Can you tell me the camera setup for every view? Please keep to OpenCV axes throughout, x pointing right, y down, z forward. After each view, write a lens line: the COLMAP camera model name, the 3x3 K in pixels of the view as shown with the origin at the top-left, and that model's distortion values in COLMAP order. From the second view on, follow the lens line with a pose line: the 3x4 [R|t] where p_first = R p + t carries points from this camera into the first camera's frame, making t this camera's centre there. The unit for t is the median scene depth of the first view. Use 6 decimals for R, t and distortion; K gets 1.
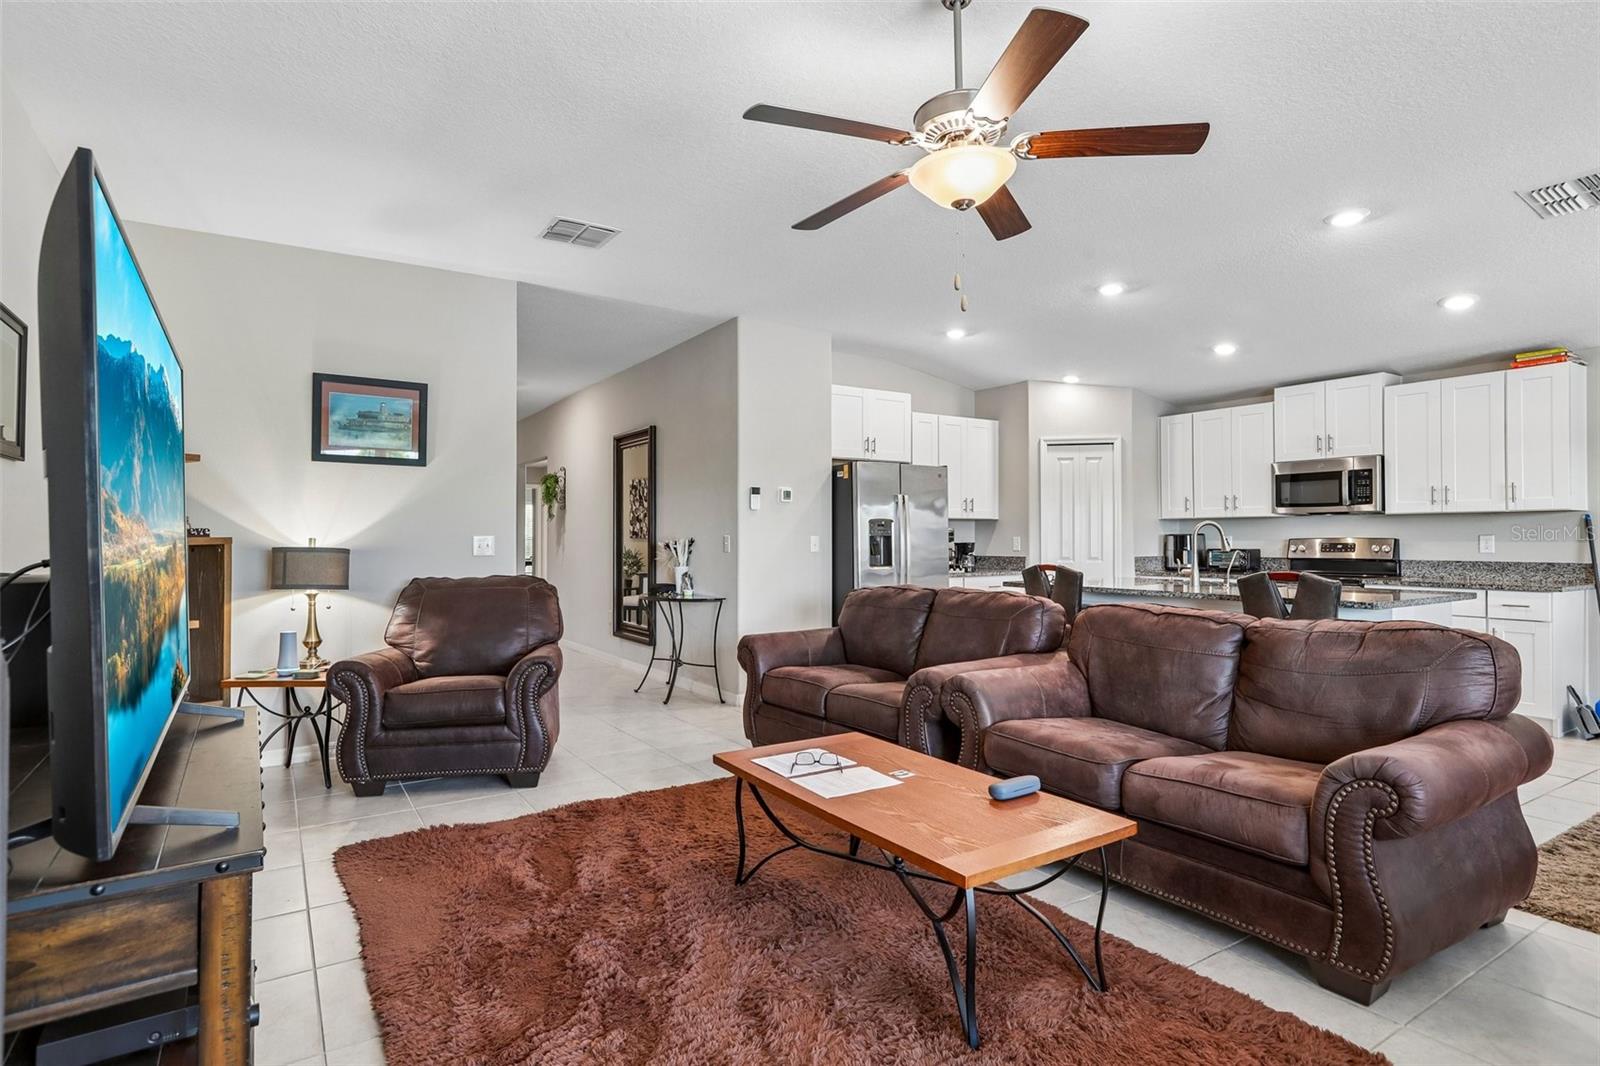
lens RADIAL K [[865.6, 0, 791.7], [0, 865.6, 527.1], [0, 0, 1]] dist [-0.001782, 0.017430]
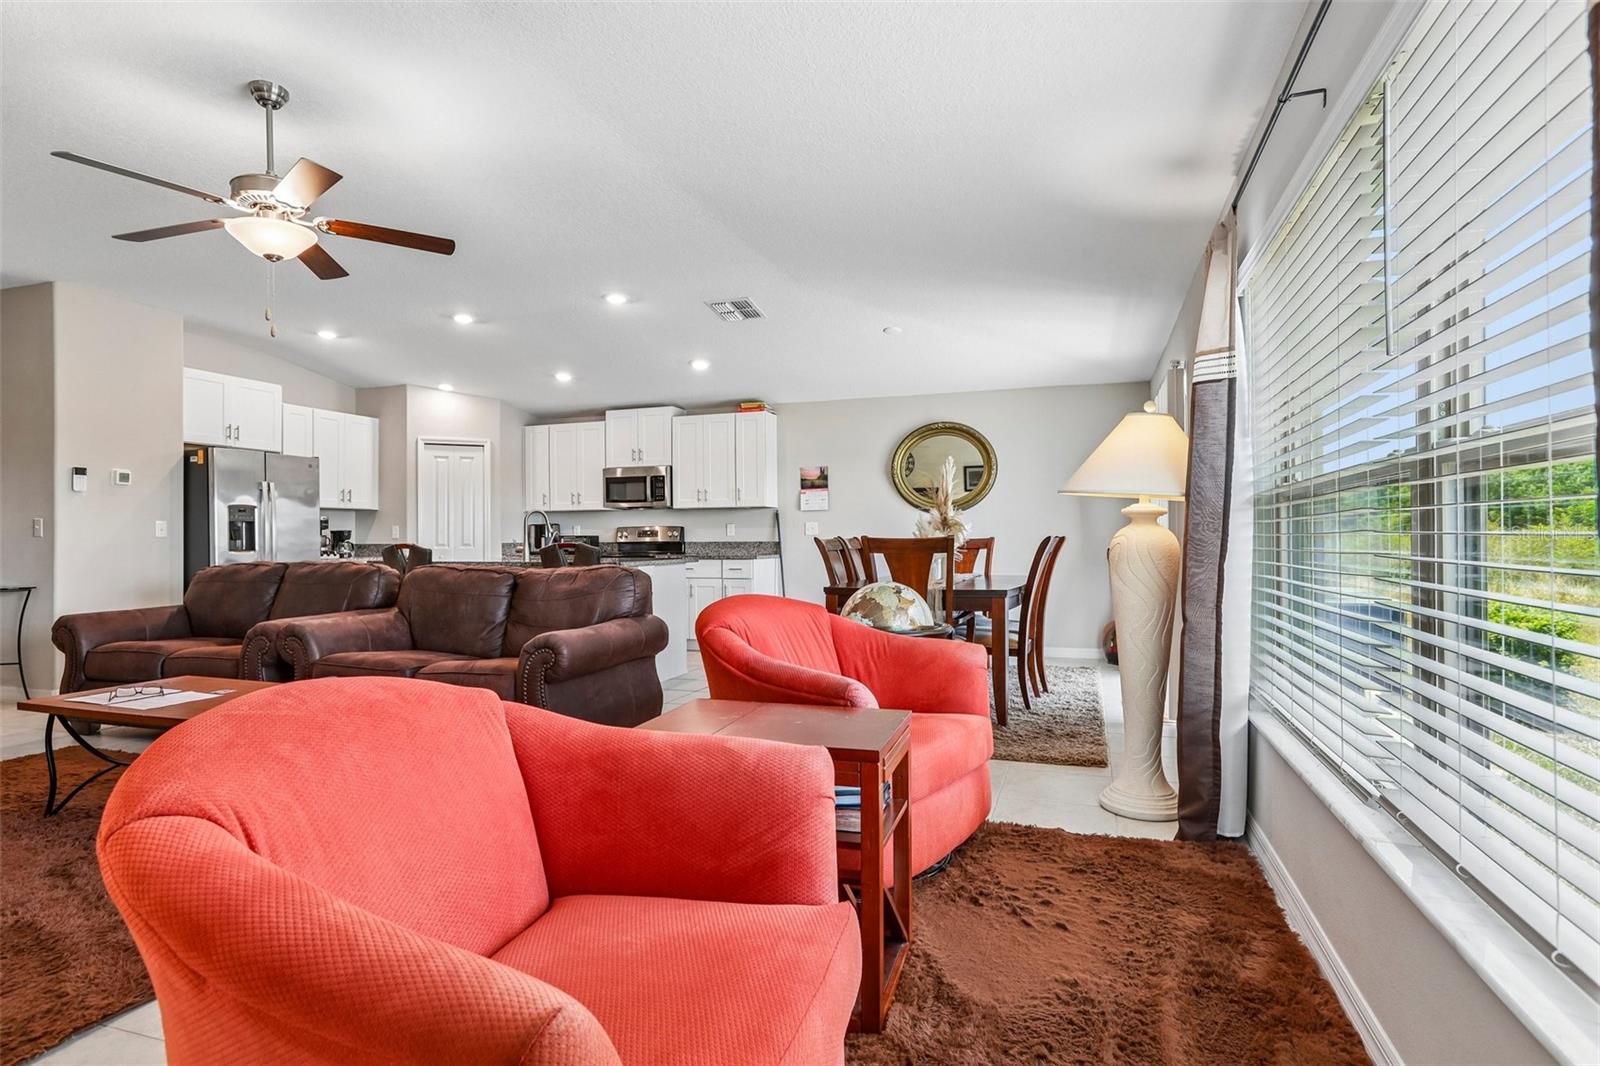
lens RADIAL K [[865.6, 0, 802.8], [0, 865.6, 531.6], [0, 0, 1]] dist [-0.001782, 0.017430]
pose [[0.800362, 0.002465, 0.599511, 0.019878], [-0.003300, 0.999995, 0.000294, 0.021676], [-0.599507, -0.002214, 0.800366, -0.242680]]
